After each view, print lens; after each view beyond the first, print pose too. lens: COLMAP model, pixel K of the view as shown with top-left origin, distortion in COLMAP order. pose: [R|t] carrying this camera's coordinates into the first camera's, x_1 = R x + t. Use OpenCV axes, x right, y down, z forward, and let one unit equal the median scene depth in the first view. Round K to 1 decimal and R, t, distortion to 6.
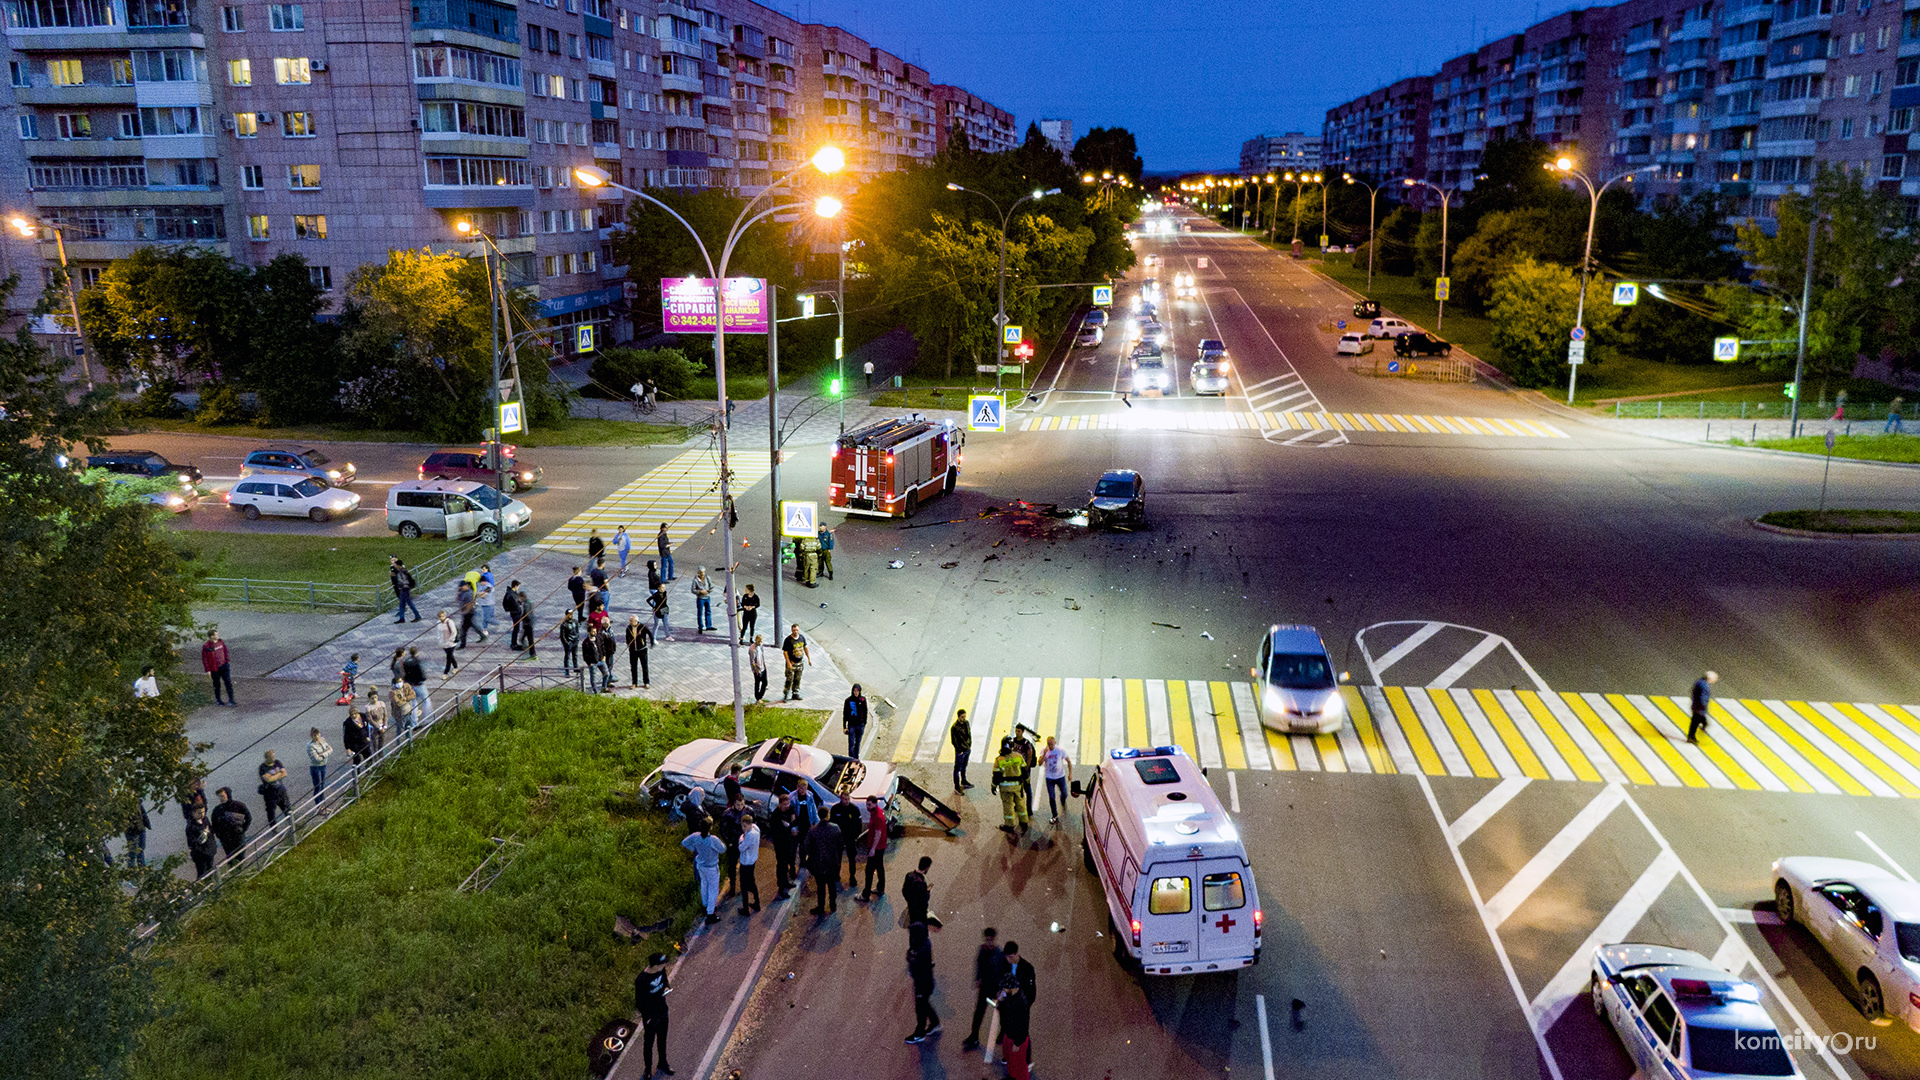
lens RADIAL K [[1425.6, 0, 961.7], [0, 1425.6, 462.7], [0, 0, 1]] dist [0.029250, -0.033729]
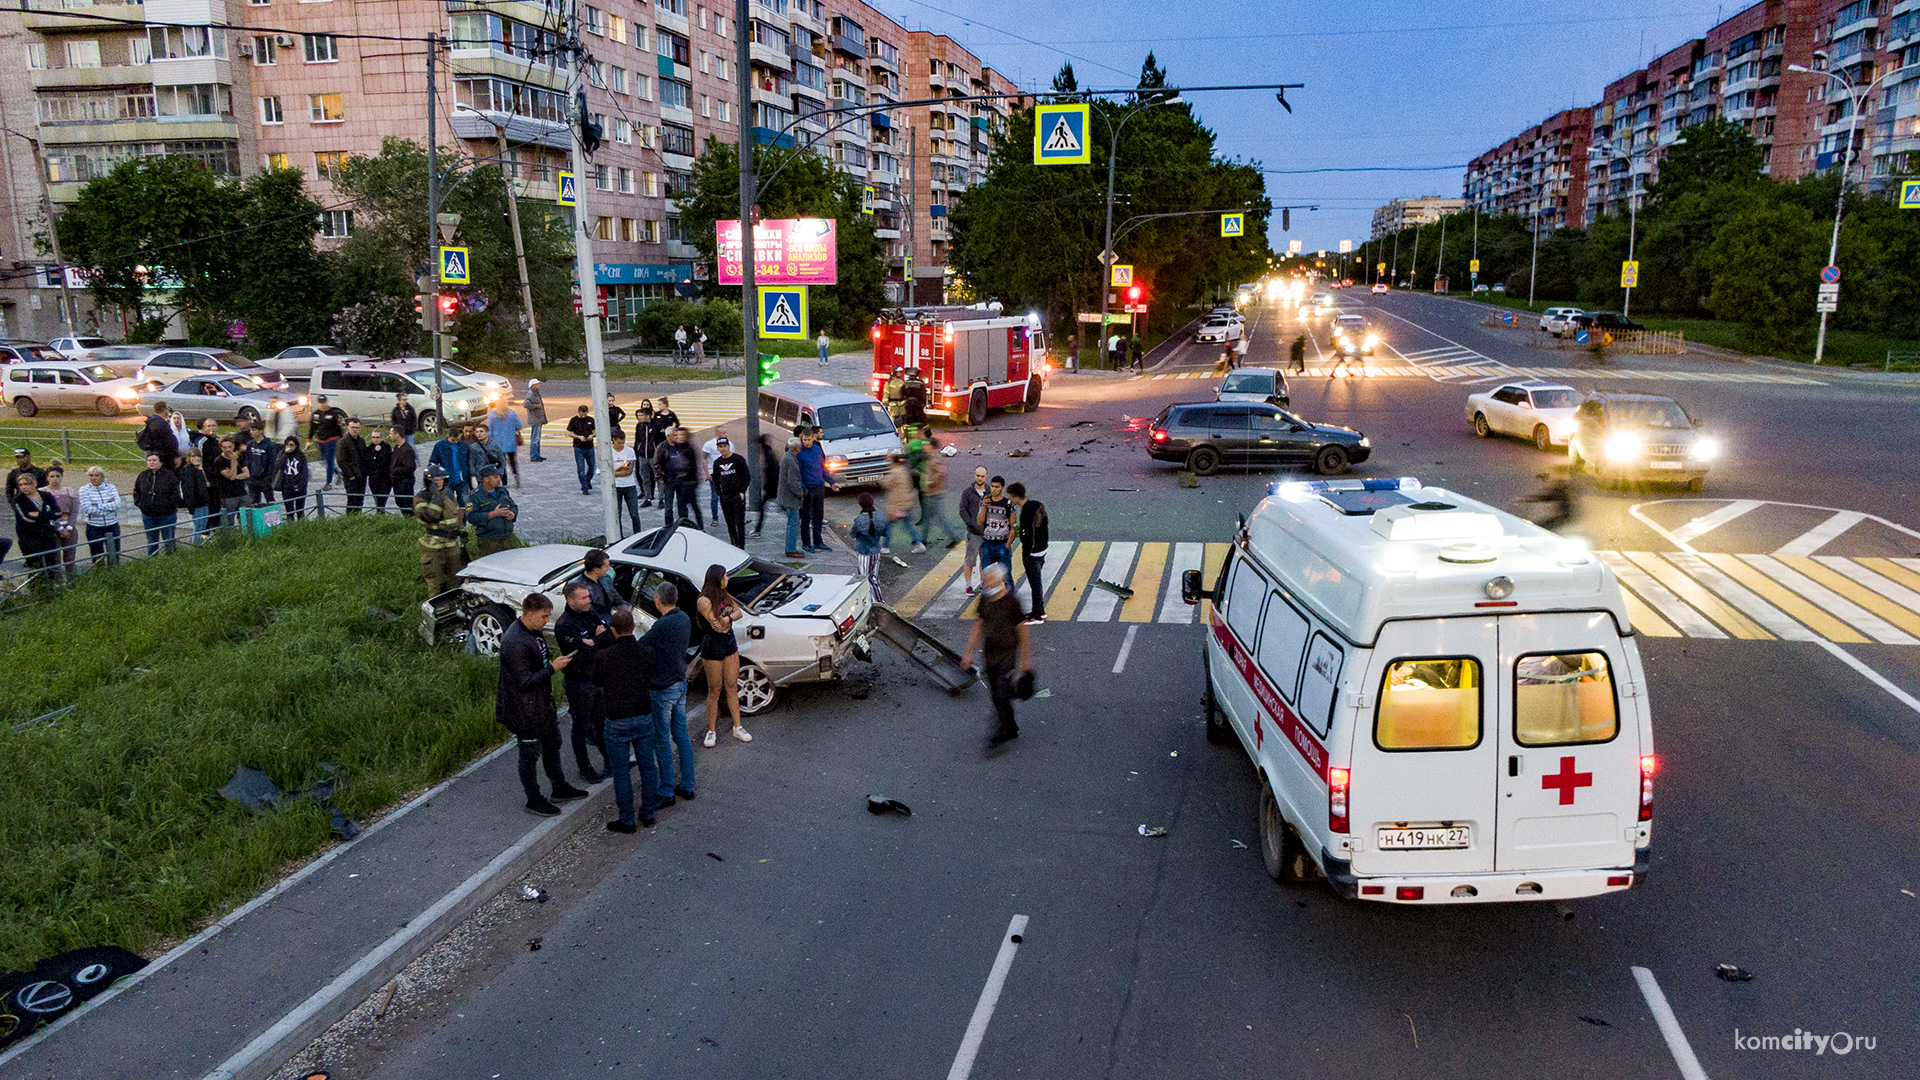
lens RADIAL K [[1417.1, 0, 960.0], [0, 1417.1, 540.0], [0, 0, 1]] dist [0.008129, -0.001337]
pose [[0.996331, 0.017411, -0.083793, 0.009811], [-0.018108, 0.999807, -0.007559, 0.053860], [0.083645, 0.009049, 0.996455, 0.121702]]
